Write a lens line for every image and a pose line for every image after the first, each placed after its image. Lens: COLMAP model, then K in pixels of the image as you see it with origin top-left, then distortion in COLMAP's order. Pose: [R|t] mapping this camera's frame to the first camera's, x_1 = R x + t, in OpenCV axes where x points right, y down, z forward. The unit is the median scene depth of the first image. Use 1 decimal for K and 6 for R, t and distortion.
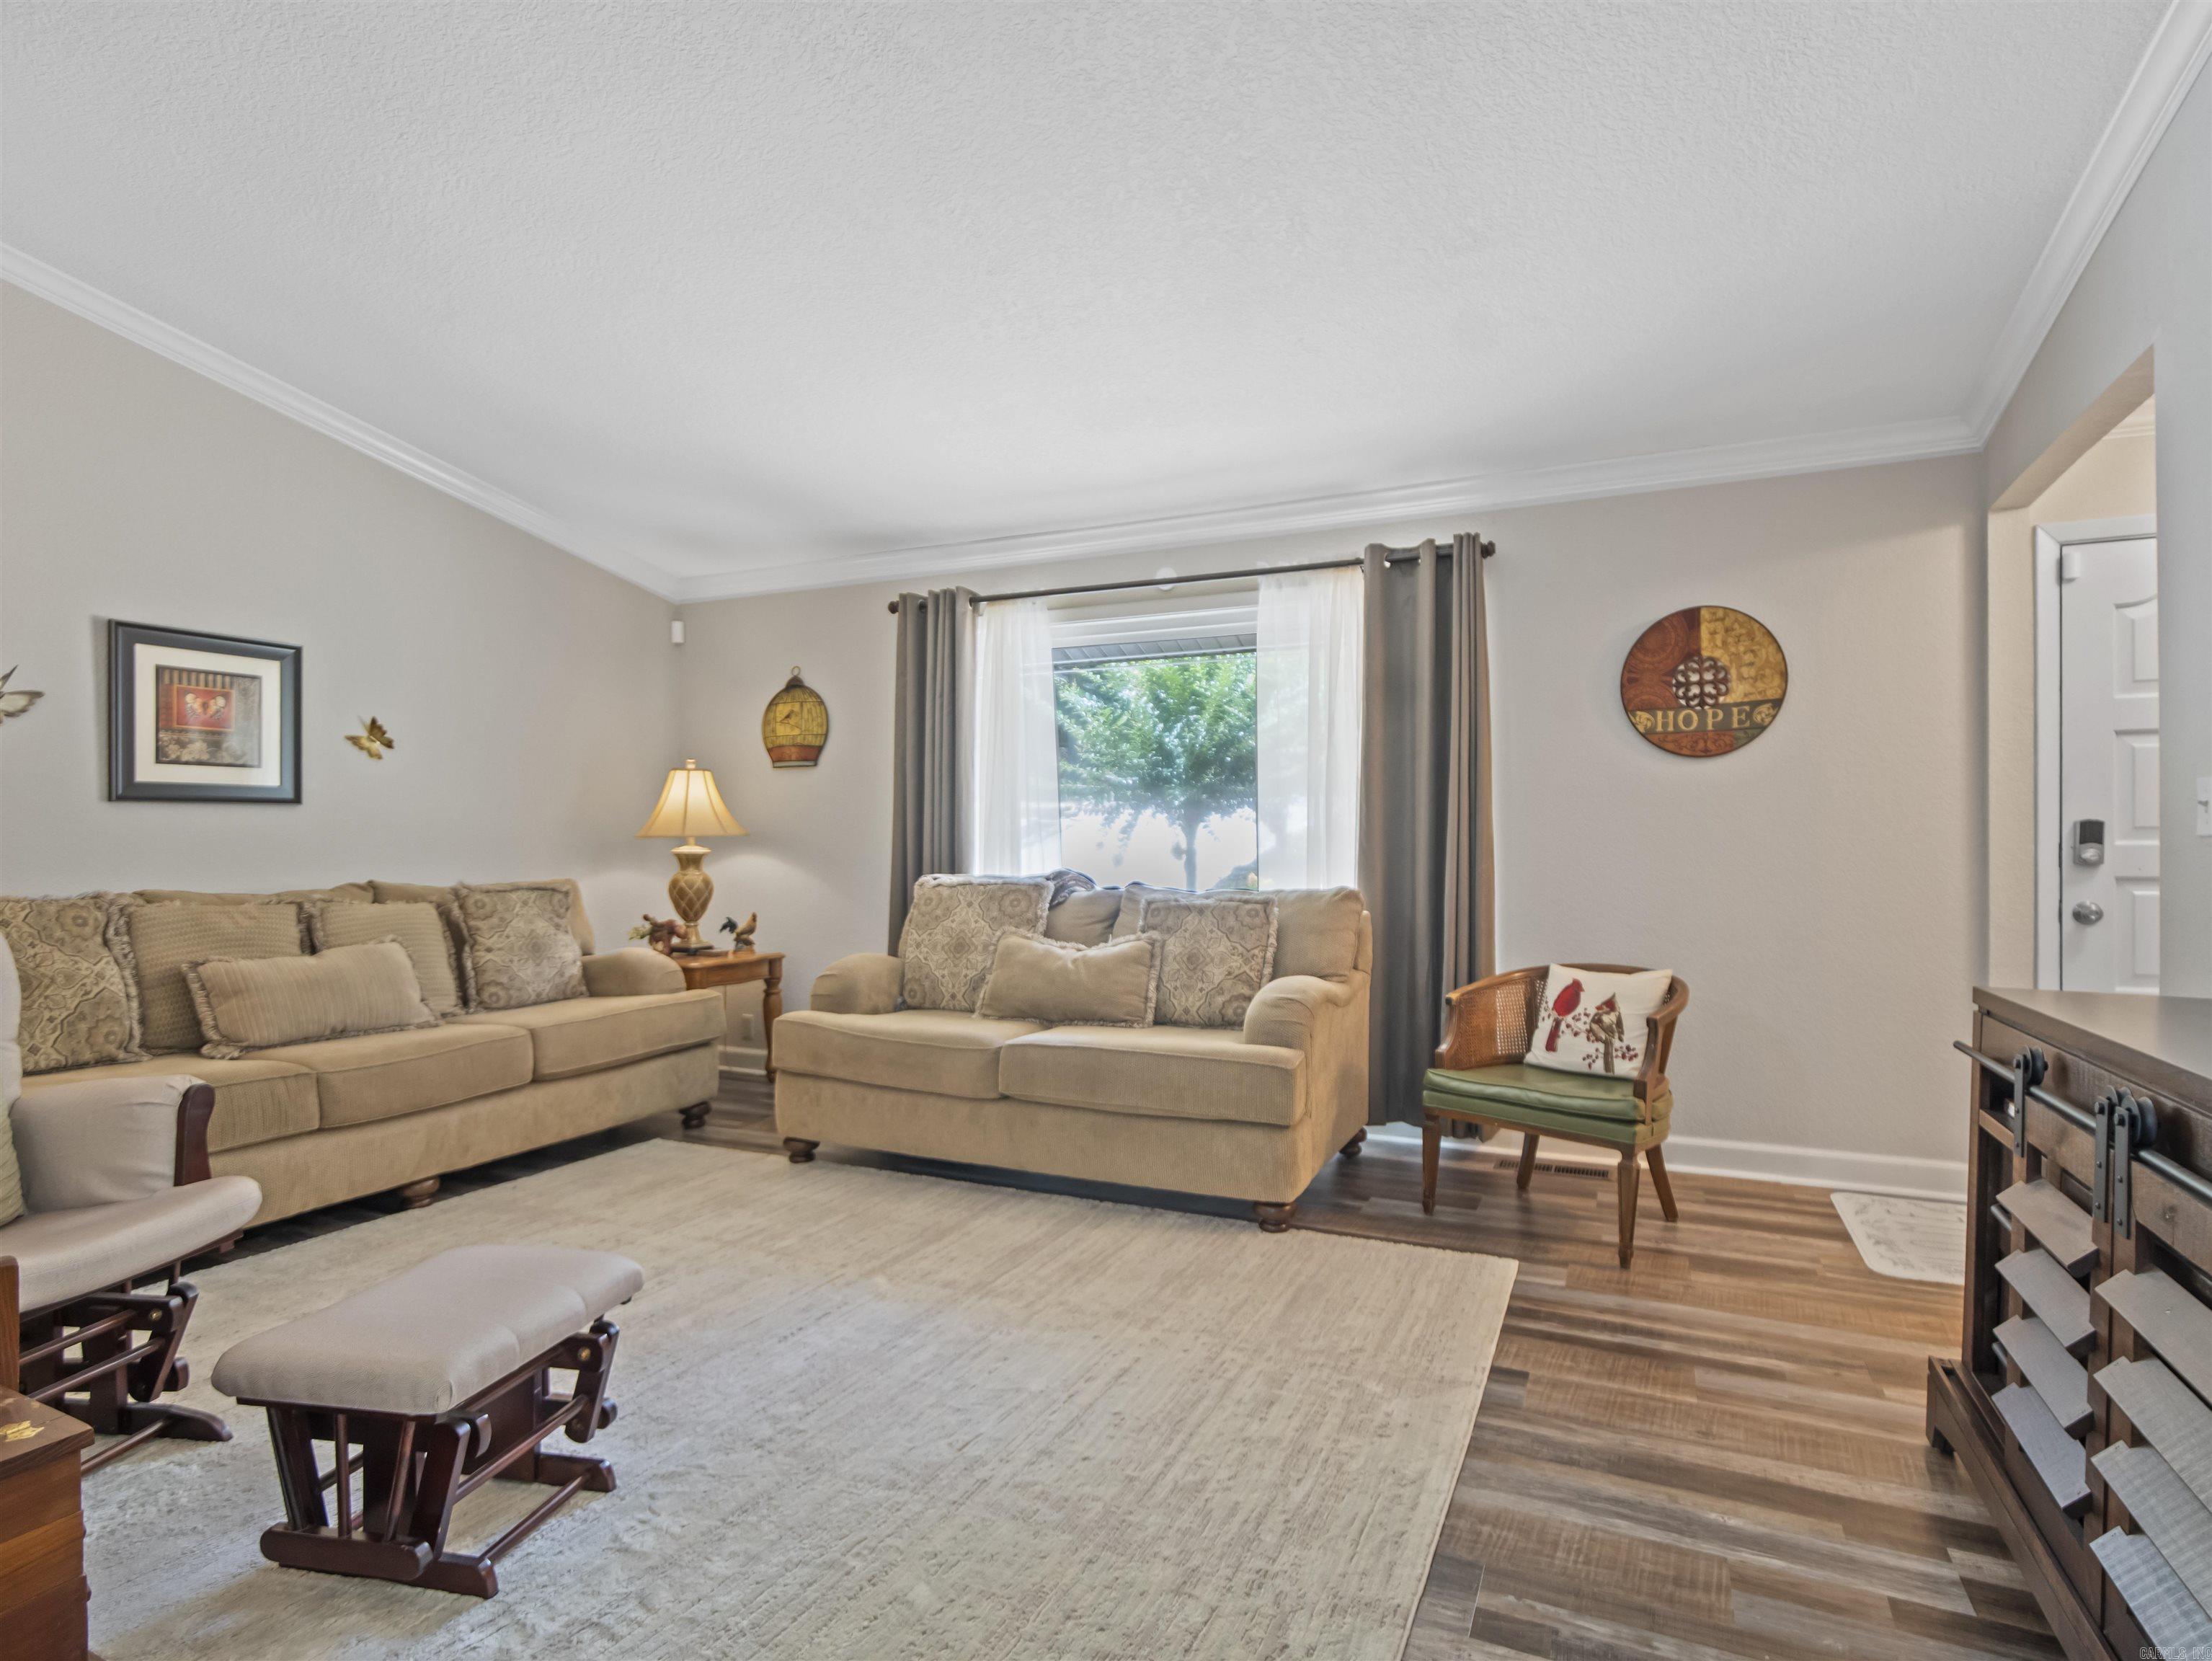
lens RADIAL K [[1158.9, 0, 1095.1], [0, 1158.9, 804.0], [0, 0, 1]] dist [-0.021399, 0.004823]
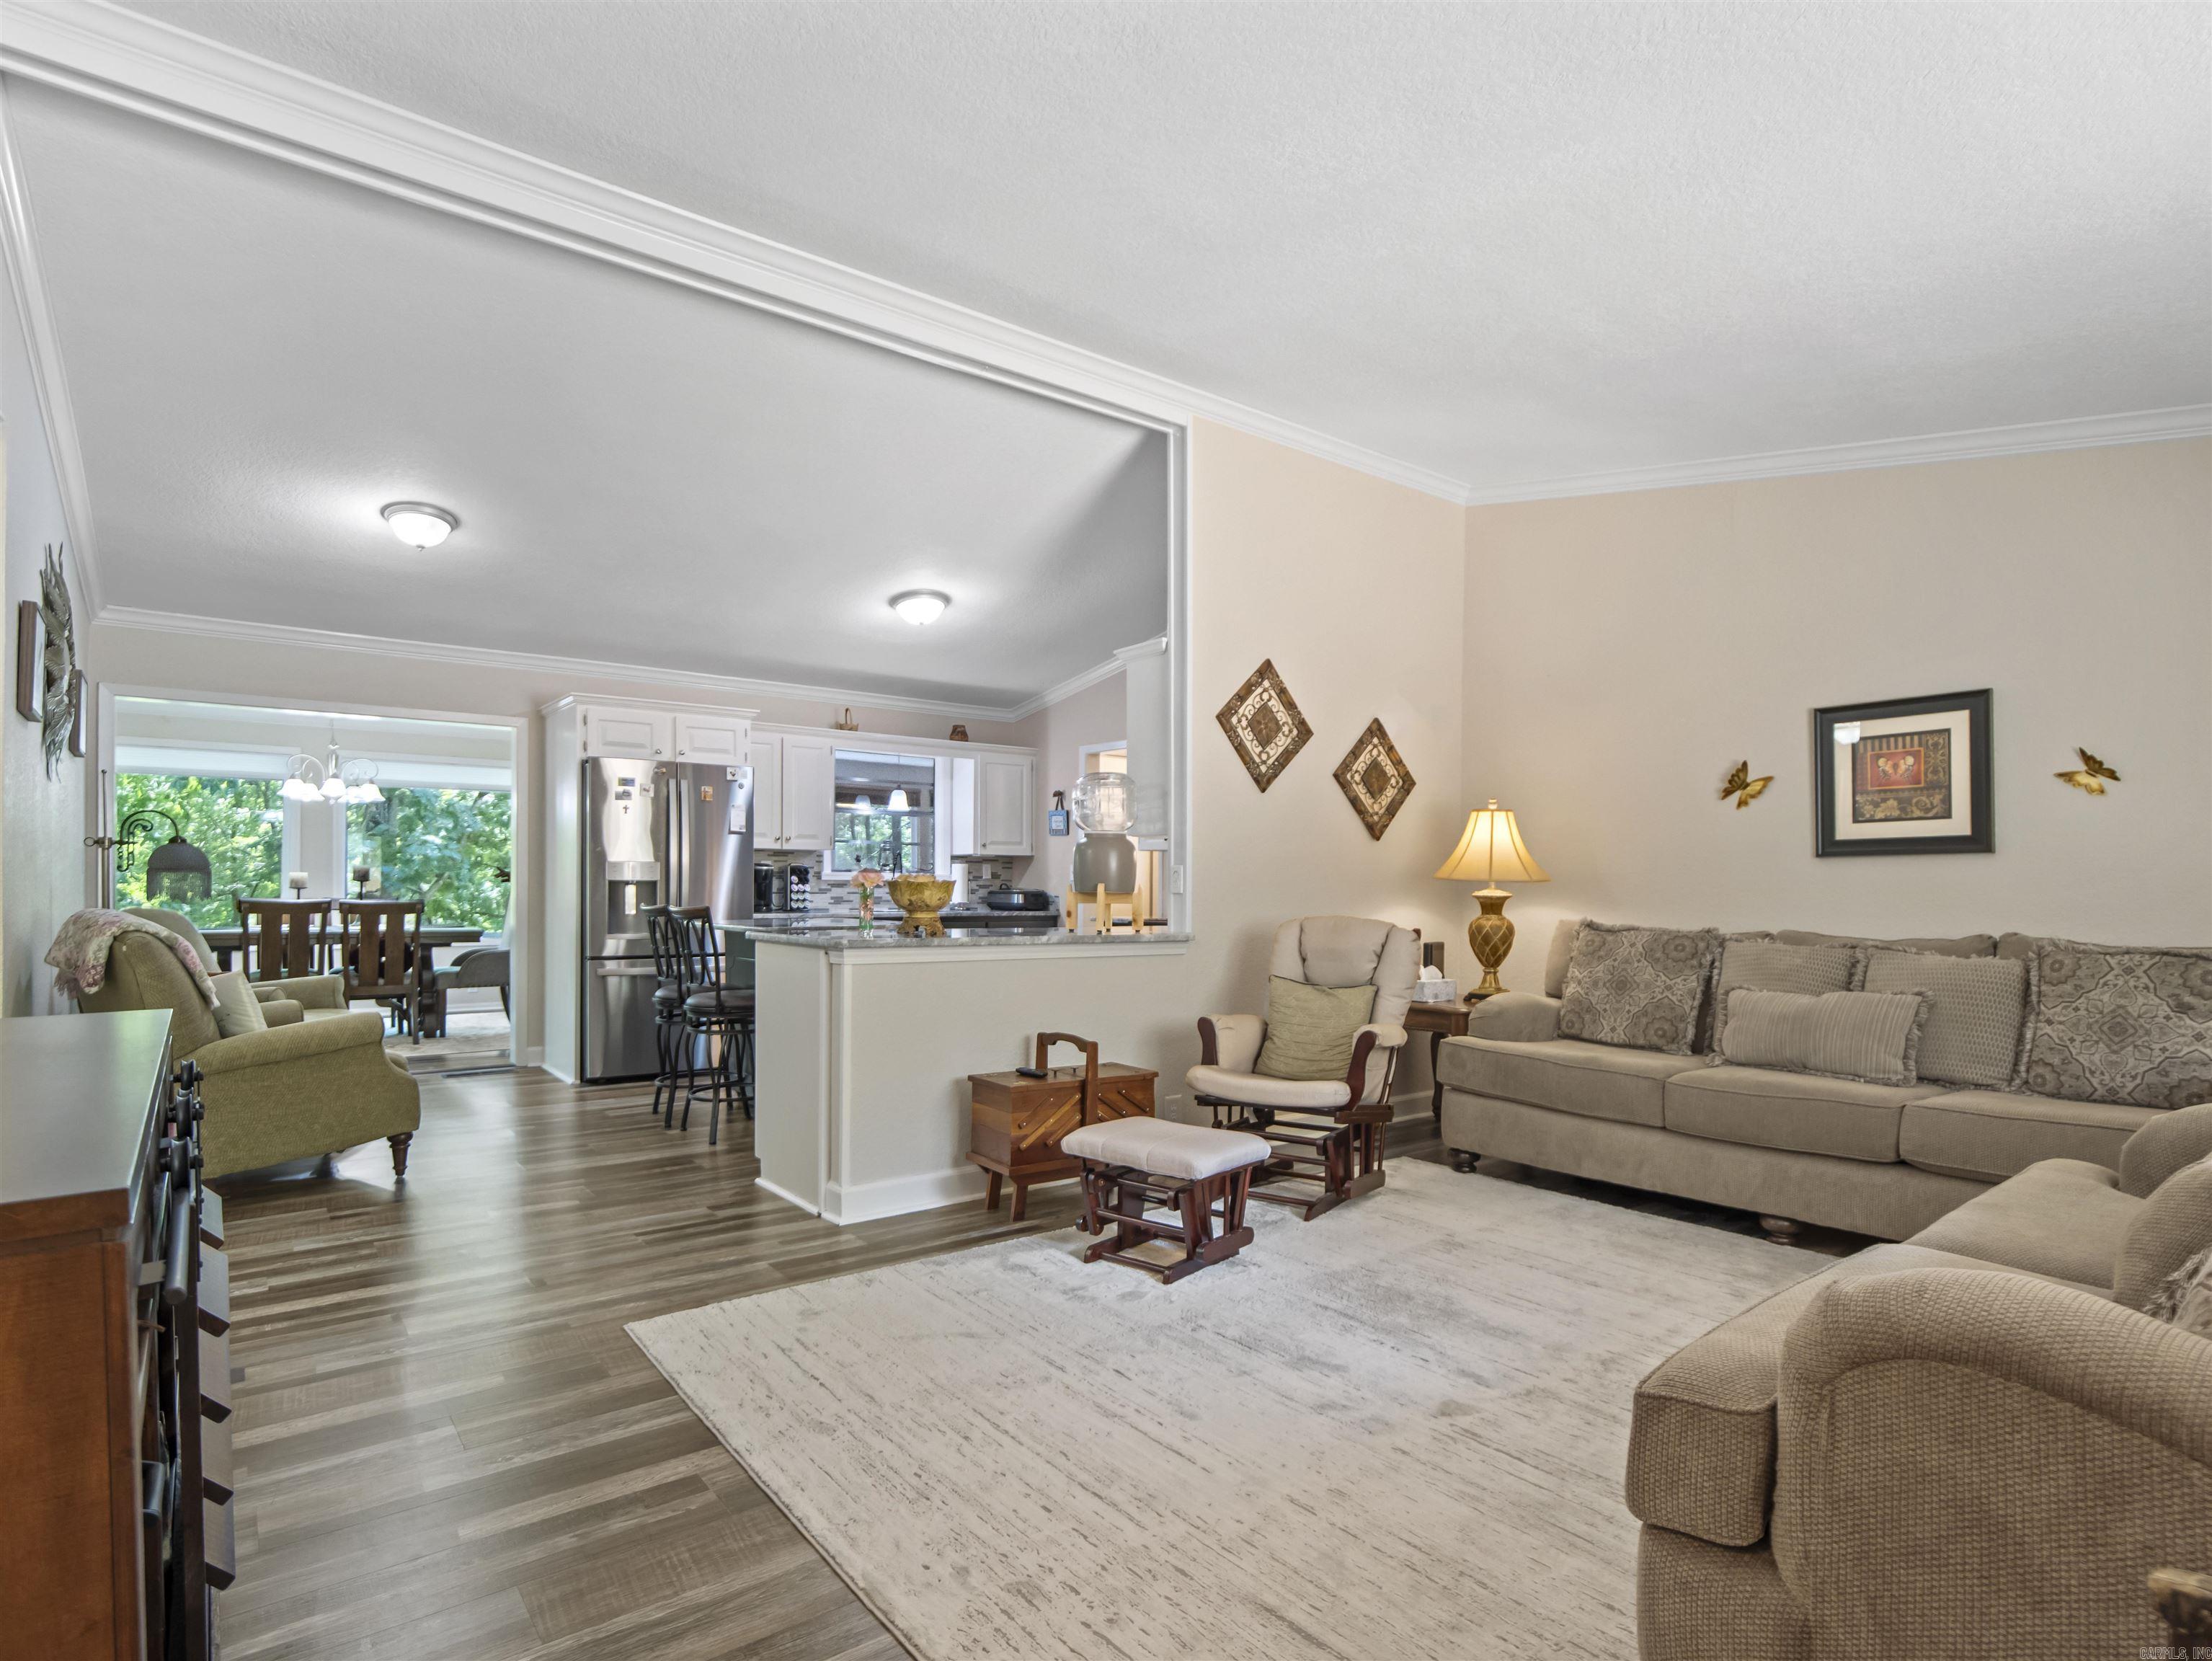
lens RADIAL K [[1180.6, 0, 1143.2], [0, 1180.6, 866.3], [0, 0, 1]] dist [-0.013507, 0.000870]
pose [[-0.440286, -0.020430, -0.897625, 0.556354], [0.027170, 0.998980, -0.036064, 0.031482], [0.897447, -0.040267, -0.439282, 0.868209]]
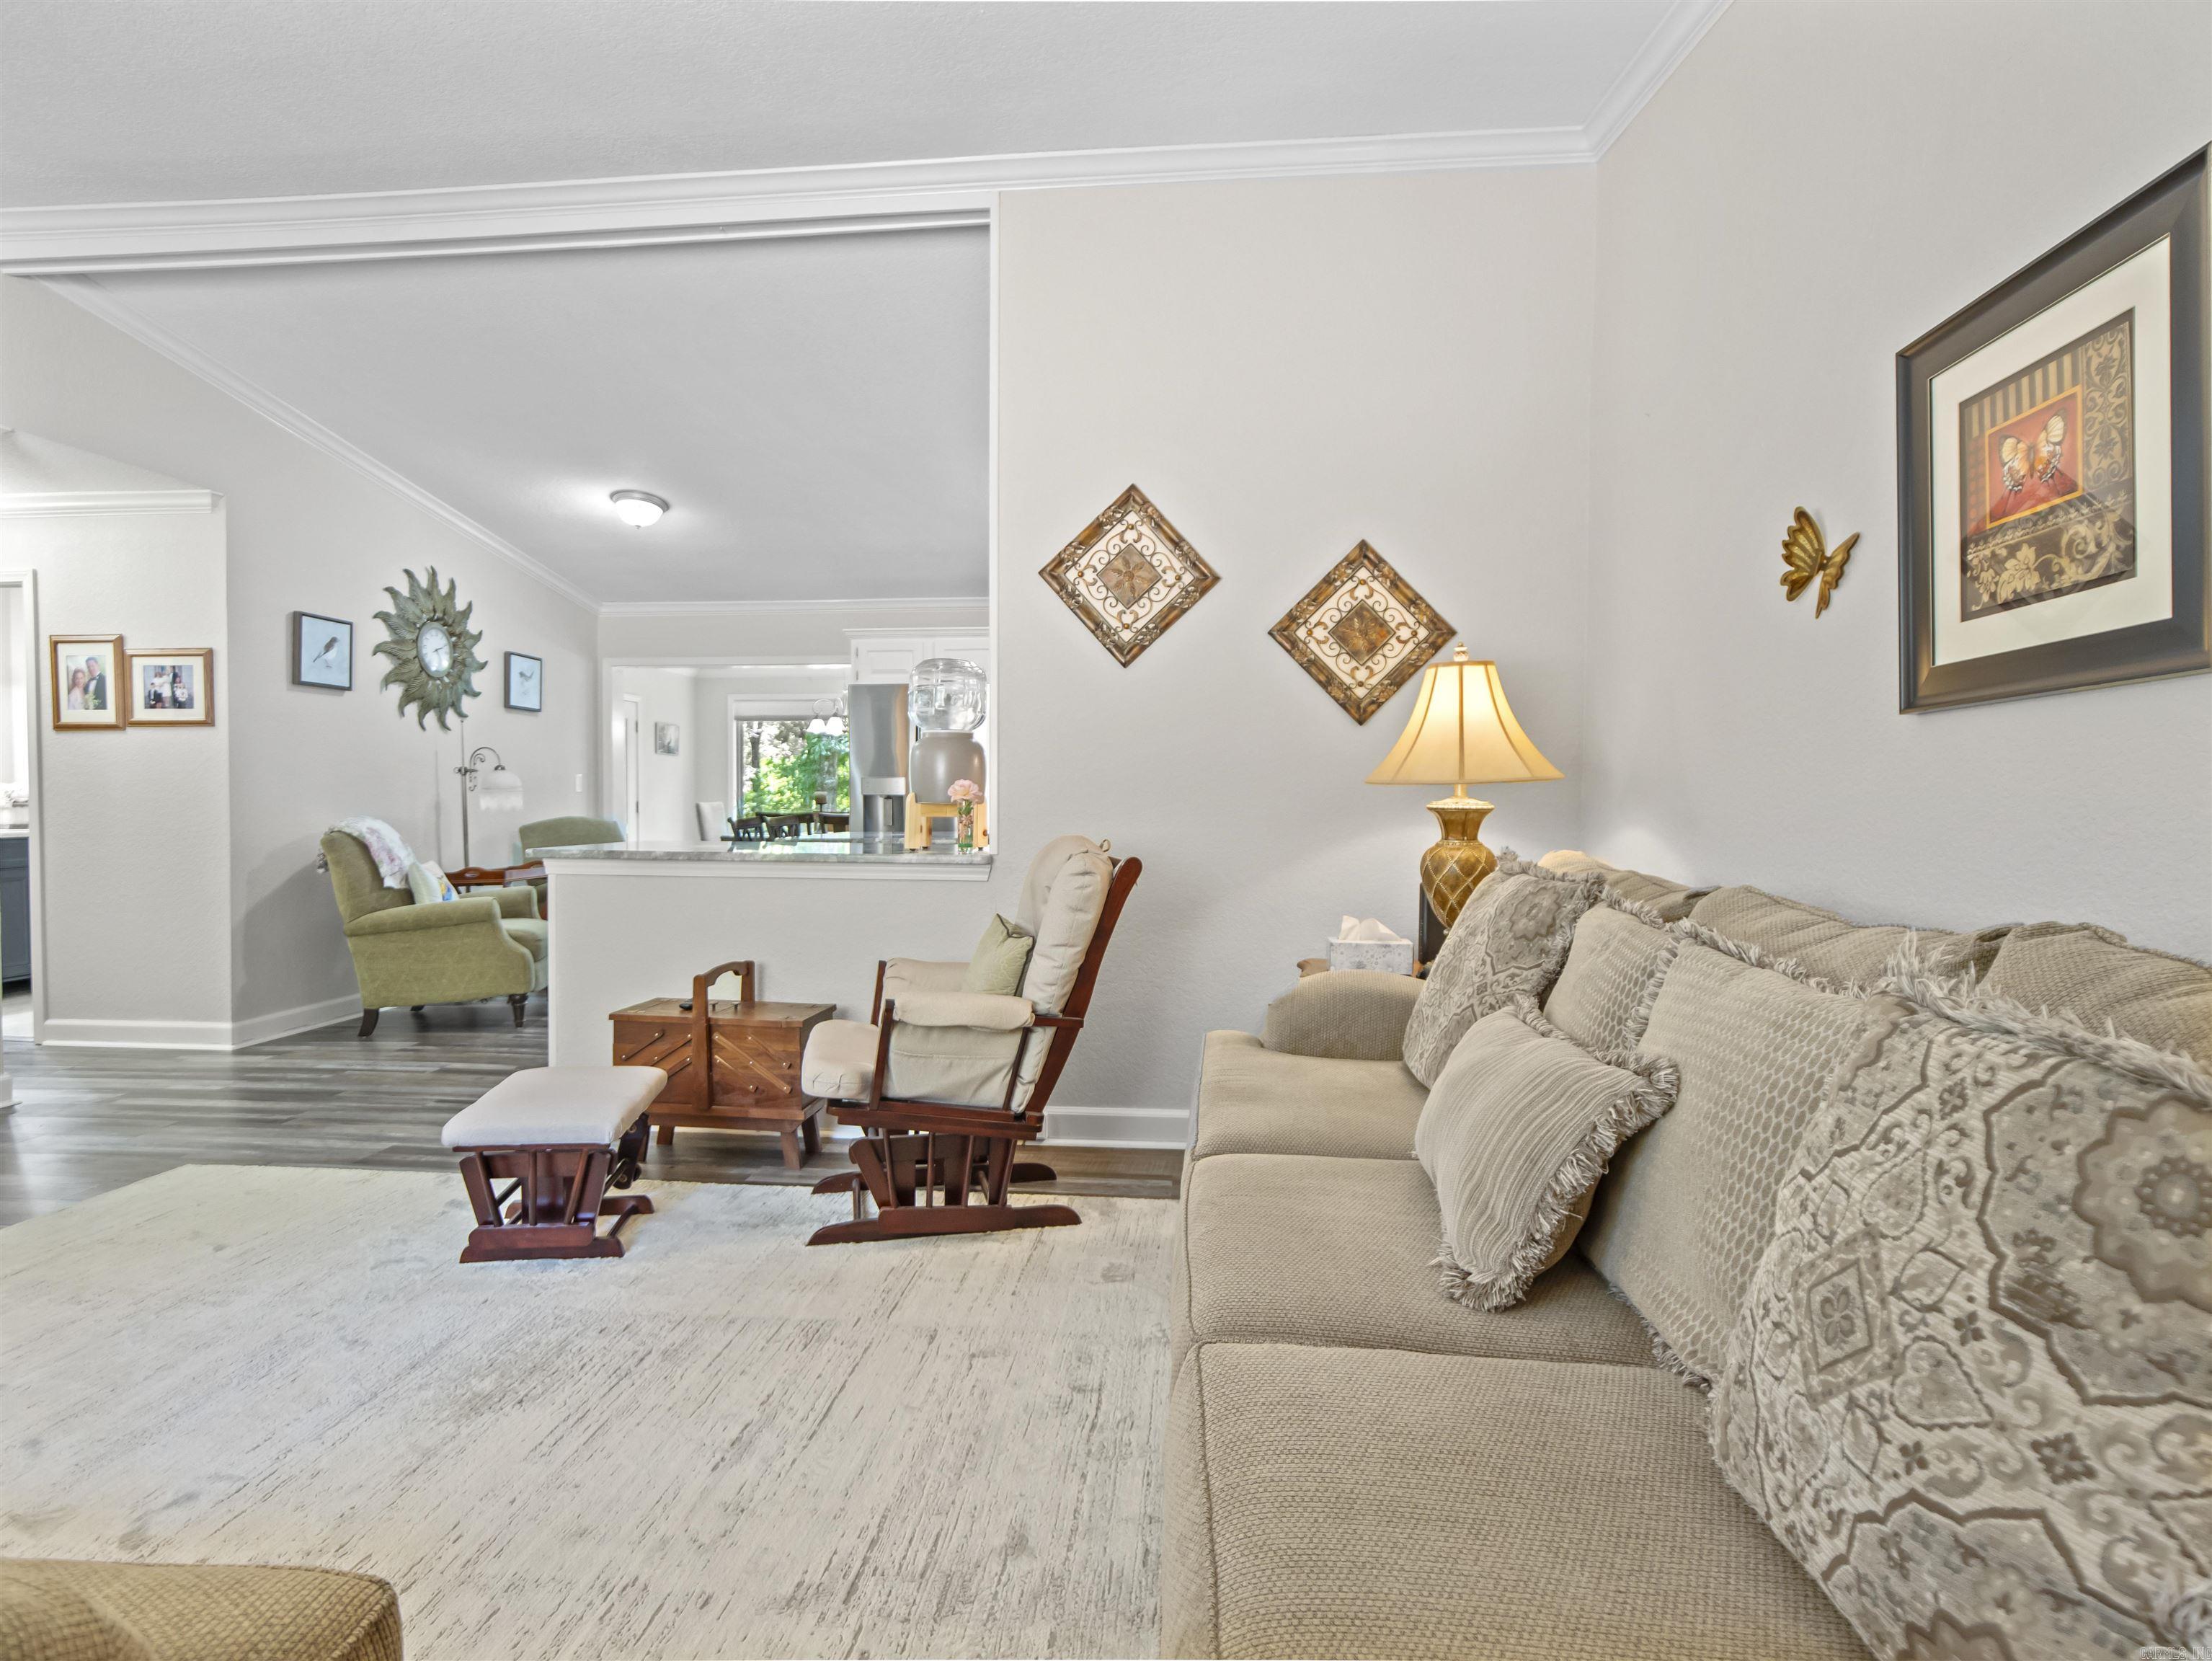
lens RADIAL K [[1158.9, 0, 1095.1], [0, 1158.9, 804.0], [0, 0, 1]] dist [-0.021399, 0.004823]
pose [[-0.941659, -0.002123, -0.336562, -0.342712], [0.009468, 0.999417, -0.032795, 0.048380], [0.336435, -0.034069, -0.941090, 1.297205]]
